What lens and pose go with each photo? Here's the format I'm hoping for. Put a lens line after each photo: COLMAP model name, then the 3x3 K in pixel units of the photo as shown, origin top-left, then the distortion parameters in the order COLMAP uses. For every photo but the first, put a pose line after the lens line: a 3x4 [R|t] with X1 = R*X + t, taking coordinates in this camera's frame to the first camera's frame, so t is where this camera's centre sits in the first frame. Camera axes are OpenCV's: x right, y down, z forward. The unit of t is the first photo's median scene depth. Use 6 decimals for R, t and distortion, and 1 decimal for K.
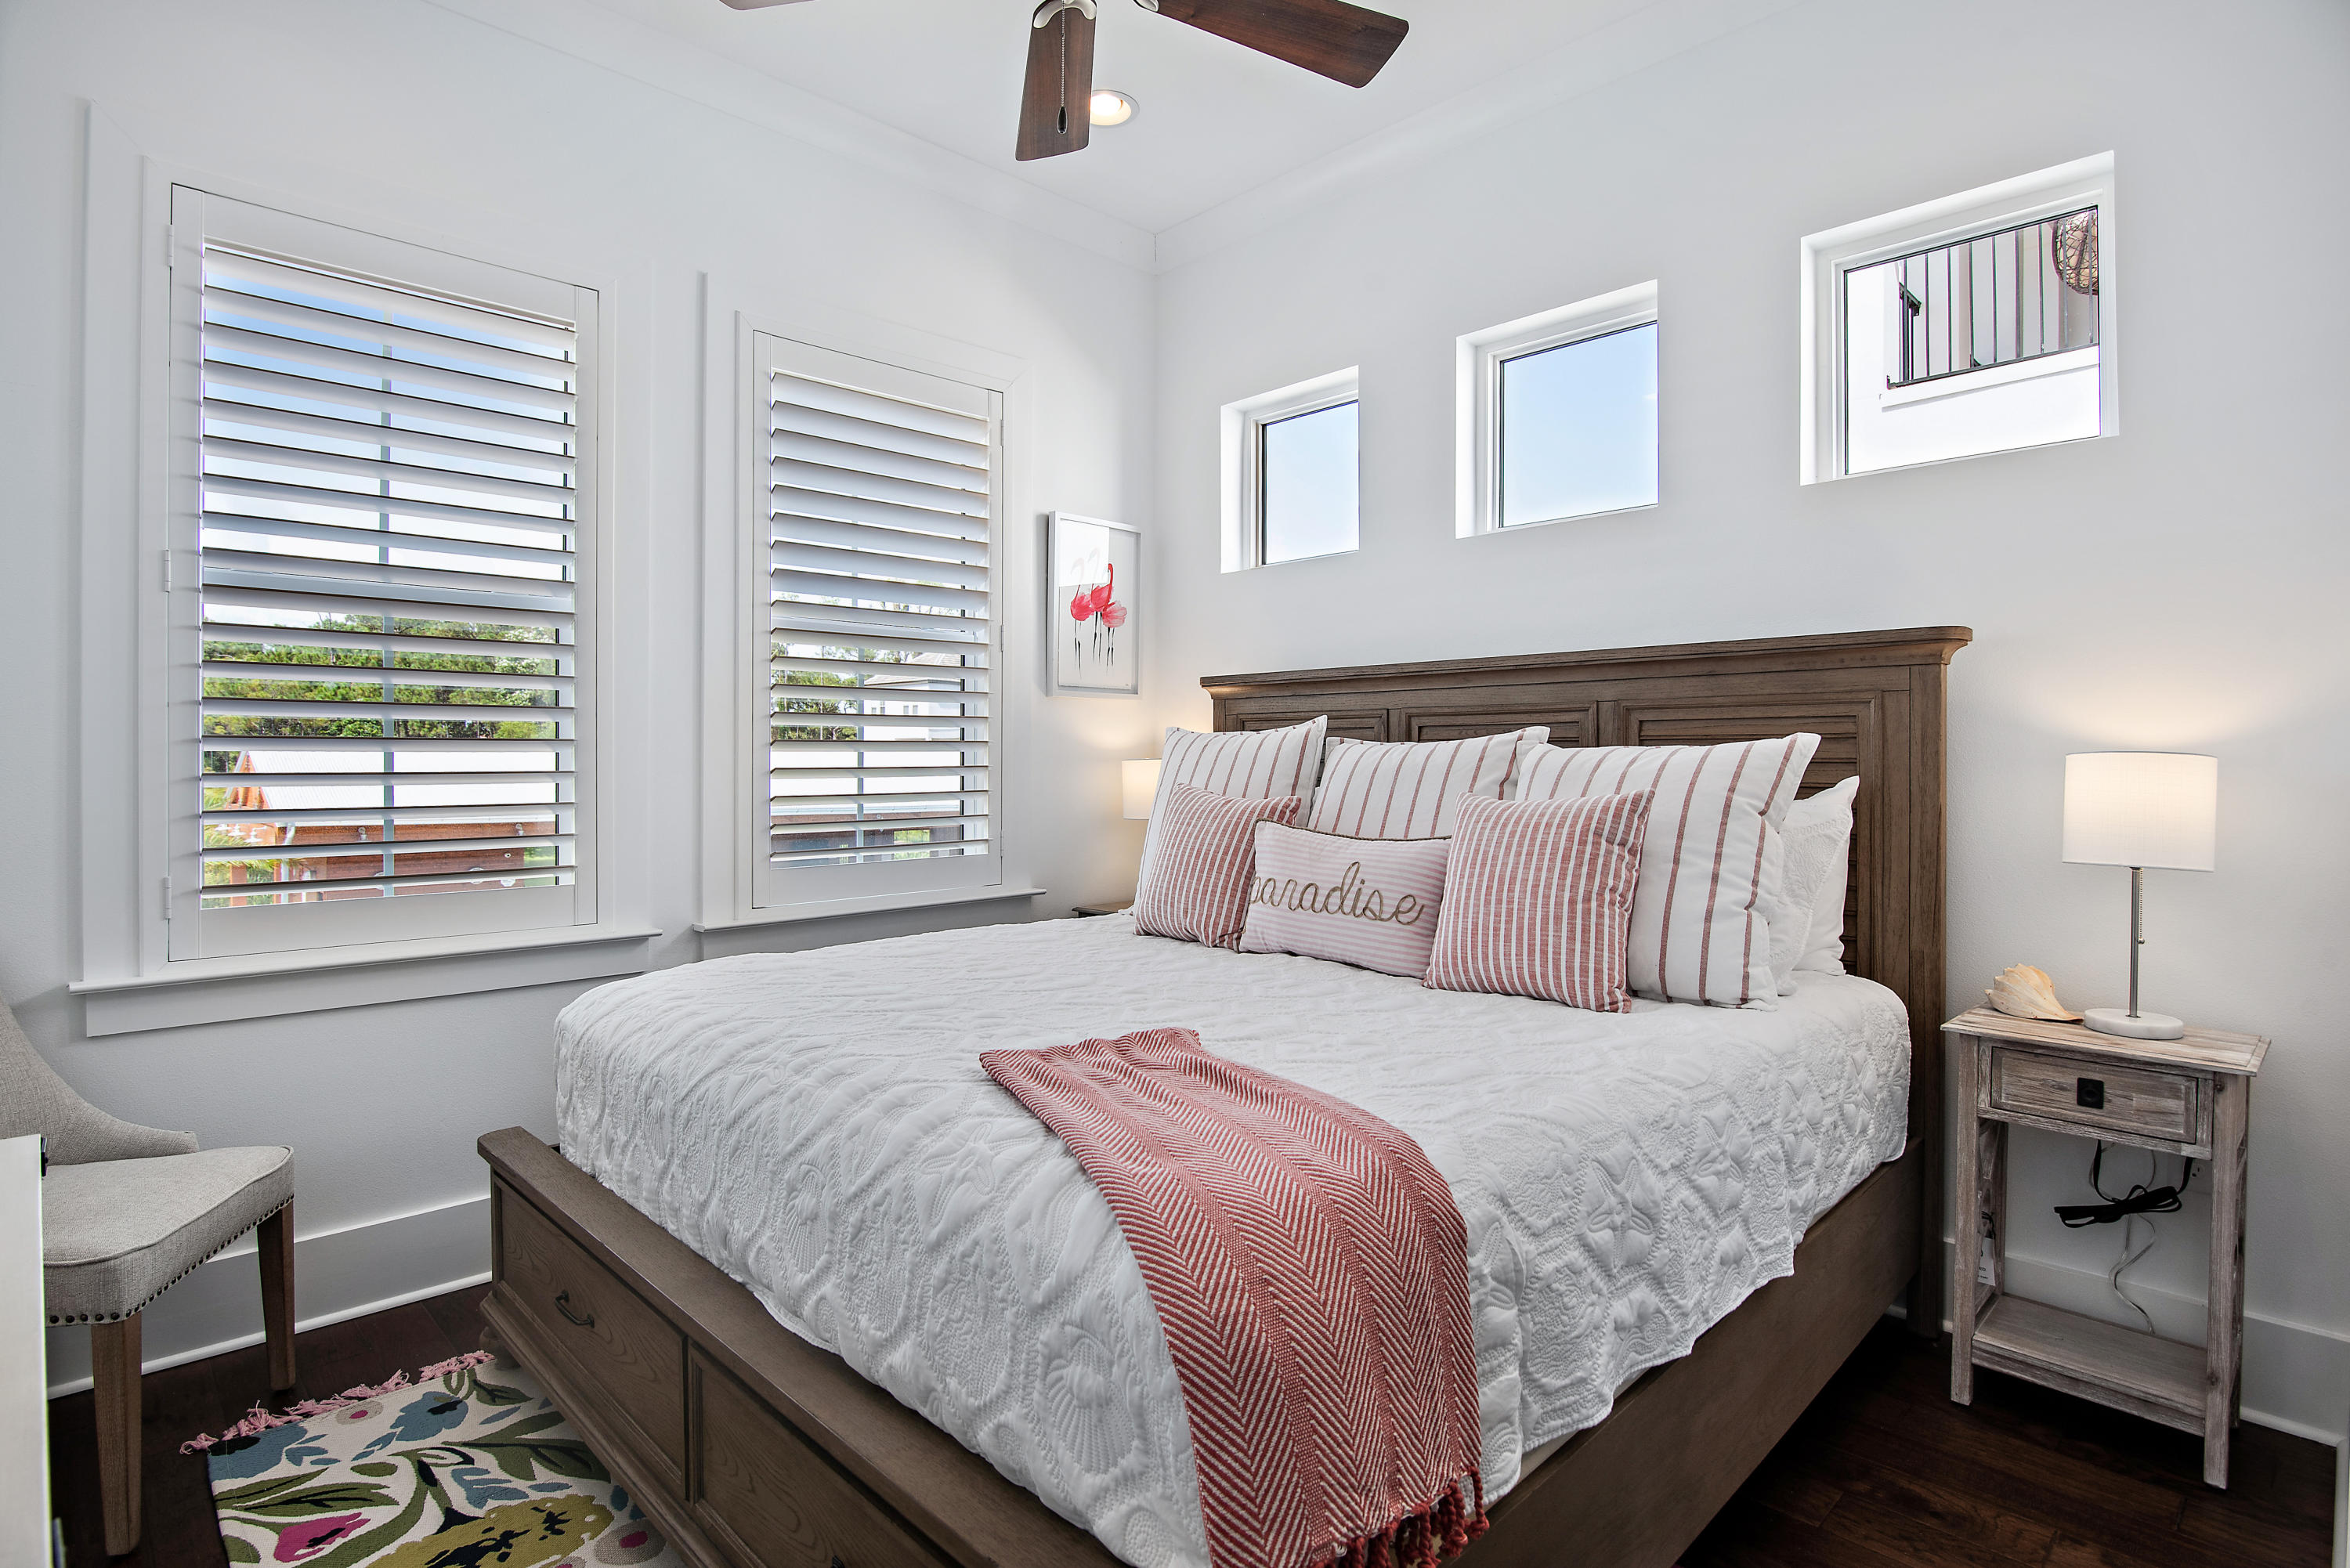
lens RADIAL K [[1170.3, 0, 1175.7], [0, 1170.3, 772.8], [0, 0, 1]] dist [-0.012767, -0.000247]
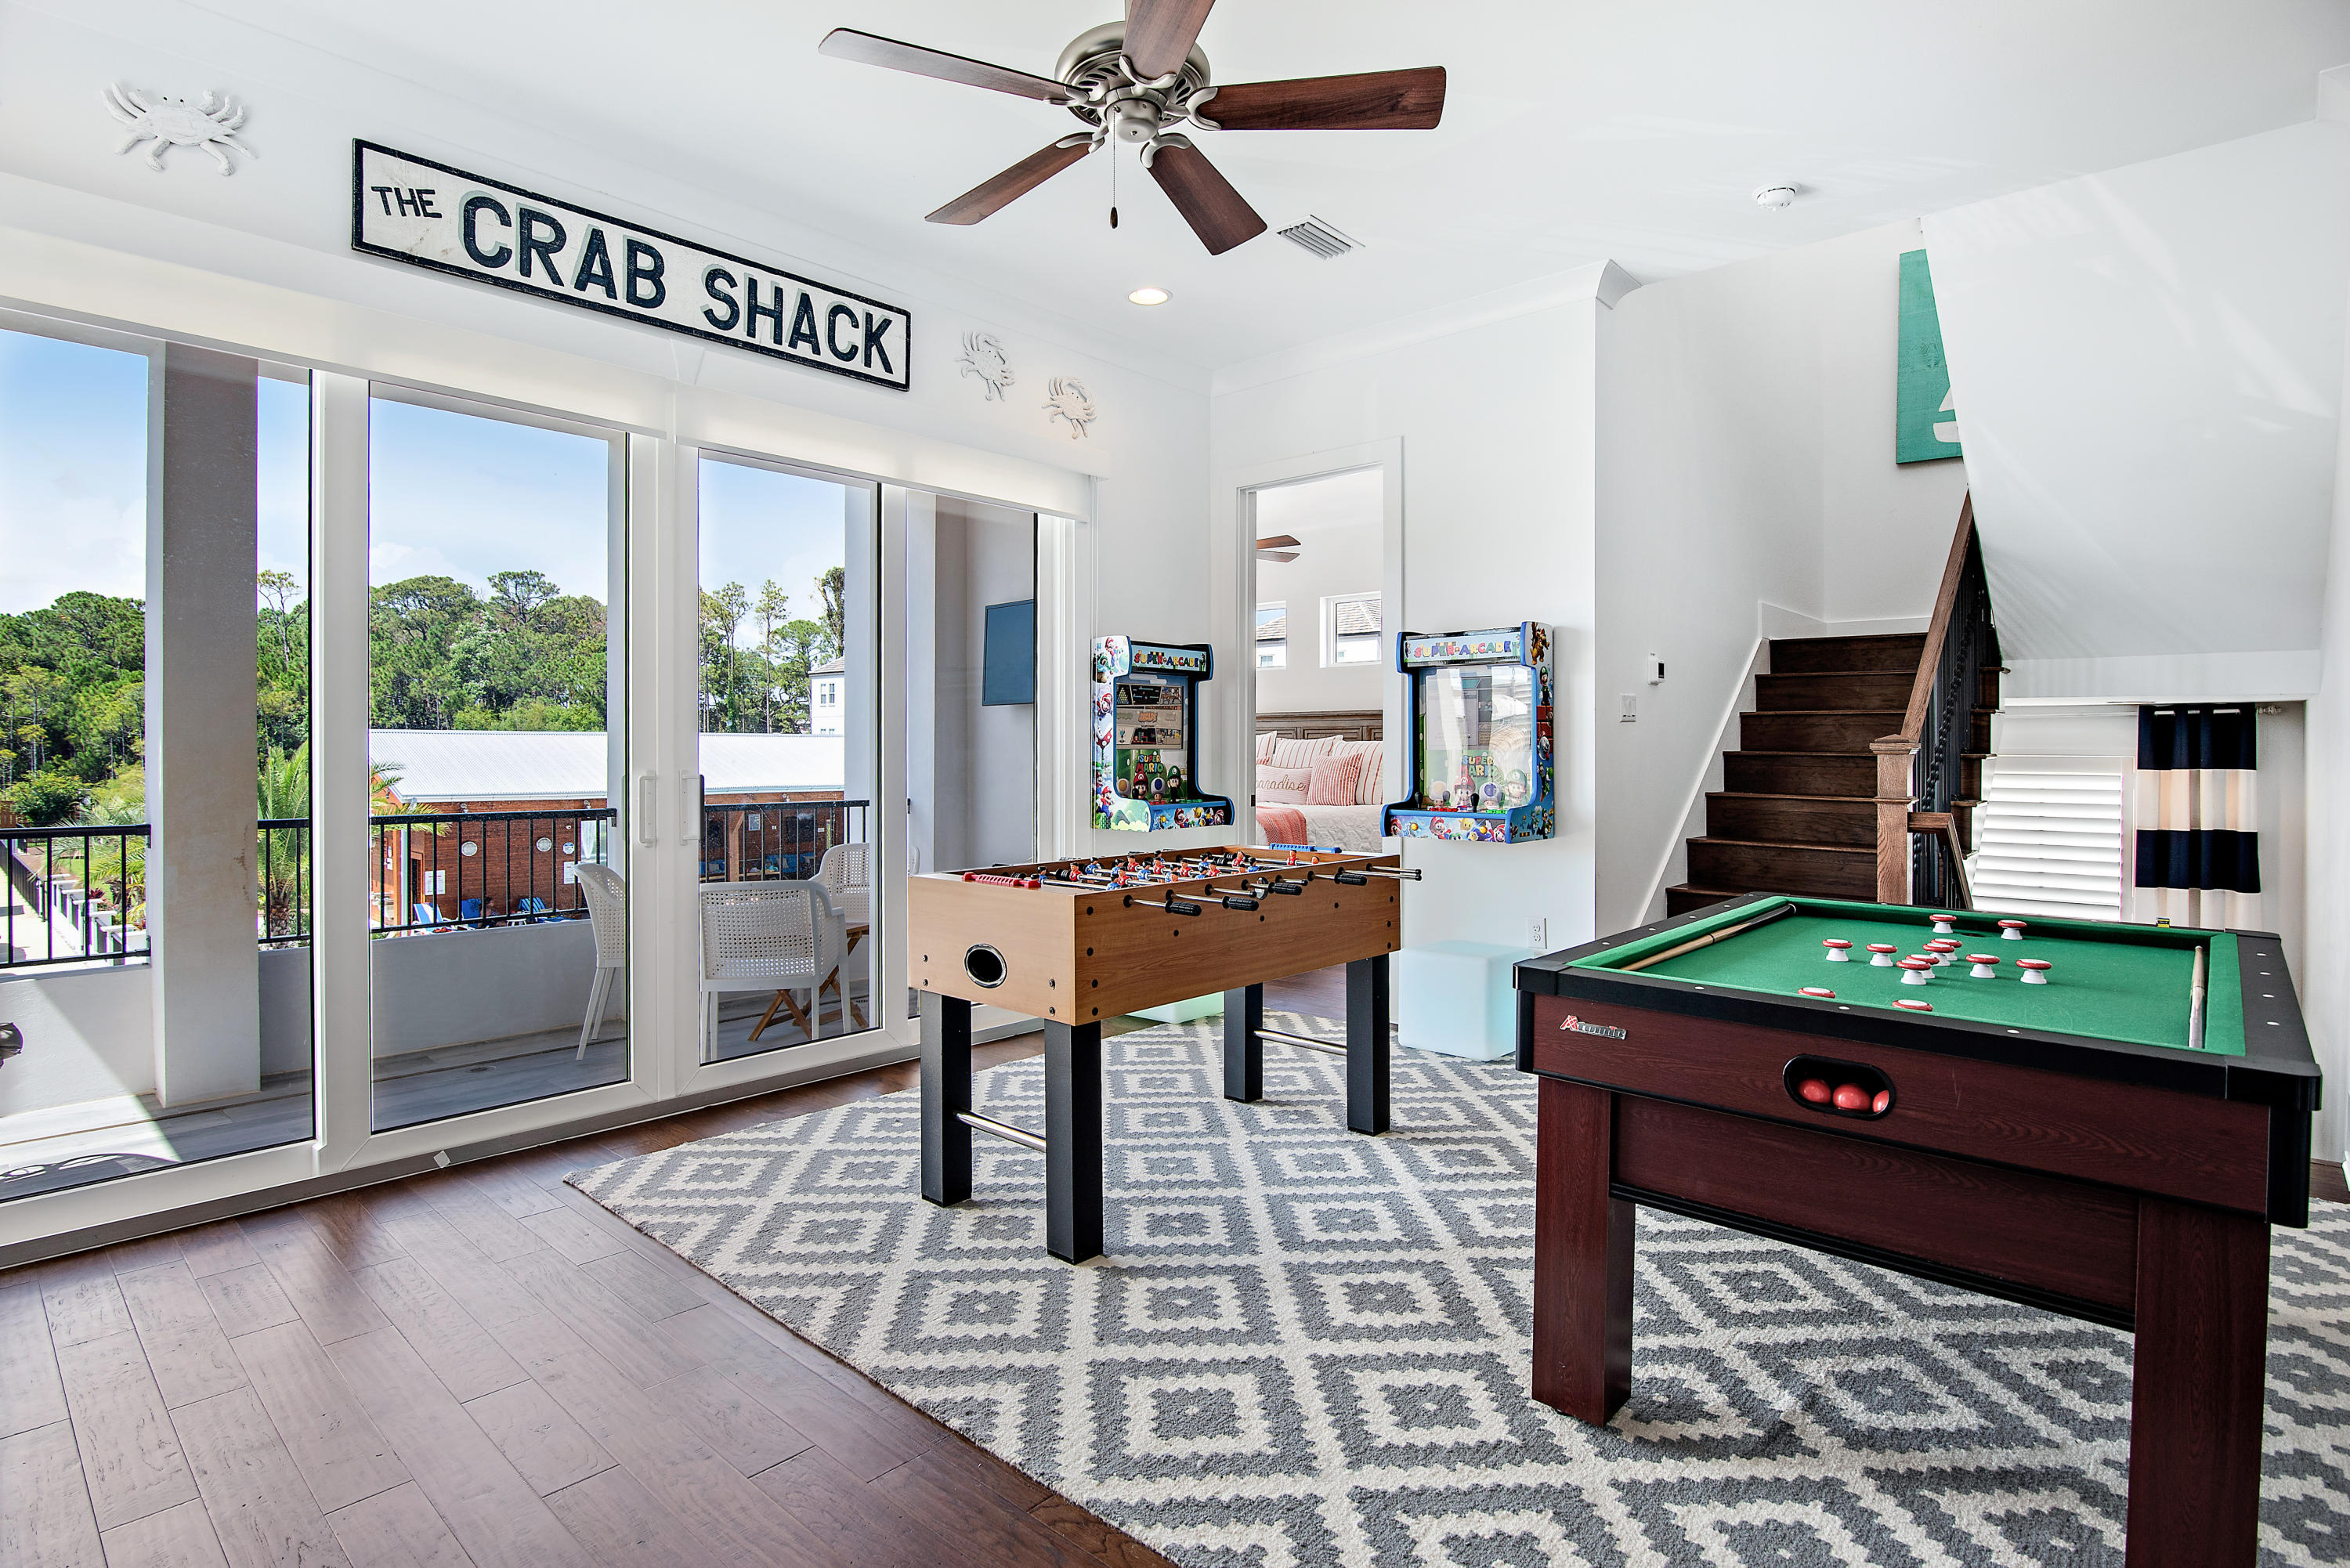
lens RADIAL K [[1170.3, 0, 1185.8], [0, 1170.3, 769.5], [0, 0, 1]] dist [-0.012767, -0.000247]
pose [[0.997604, 0.000448, 0.069183, -0.413530], [-0.001037, 0.999963, 0.008484, 0.036257], [-0.069176, -0.008536, 0.997568, -2.633059]]
